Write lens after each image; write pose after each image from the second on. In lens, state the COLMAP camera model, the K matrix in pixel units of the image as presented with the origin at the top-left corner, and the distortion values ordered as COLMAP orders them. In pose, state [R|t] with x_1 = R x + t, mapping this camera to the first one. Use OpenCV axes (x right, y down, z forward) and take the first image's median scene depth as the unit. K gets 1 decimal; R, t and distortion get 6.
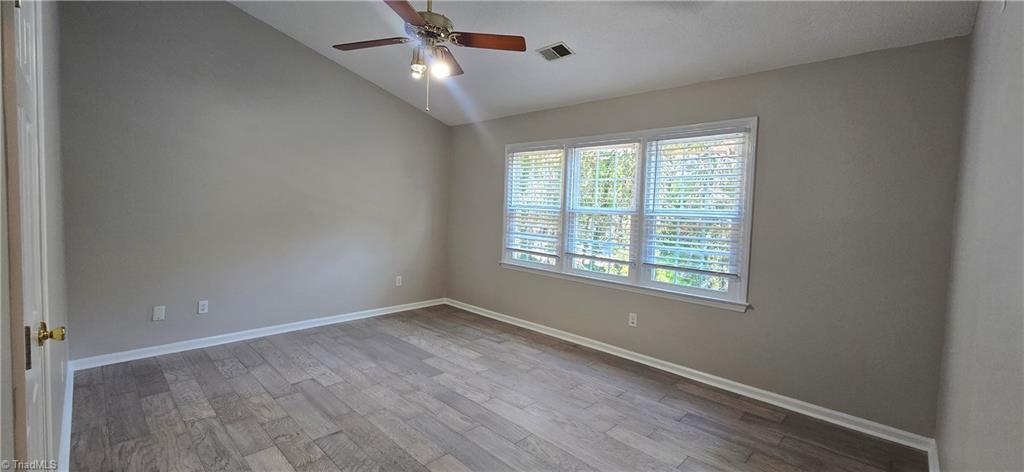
lens RADIAL K [[417.5, 0, 509.6], [0, 417.5, 226.1], [0, 0, 1]] dist [-0.001044, 0.000517]
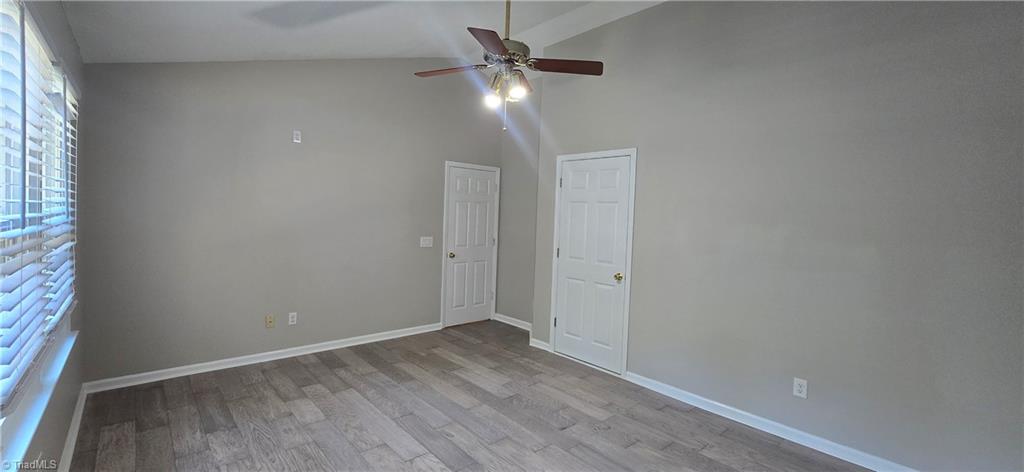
lens RADIAL K [[417.5, 0, 509.6], [0, 417.5, 226.1], [0, 0, 1]] dist [-0.001044, 0.000517]
pose [[-0.995777, -0.068545, 0.061078, -0.283656], [-0.063510, 0.994698, 0.080889, -0.132517], [-0.066298, 0.076668, -0.994850, 1.987618]]
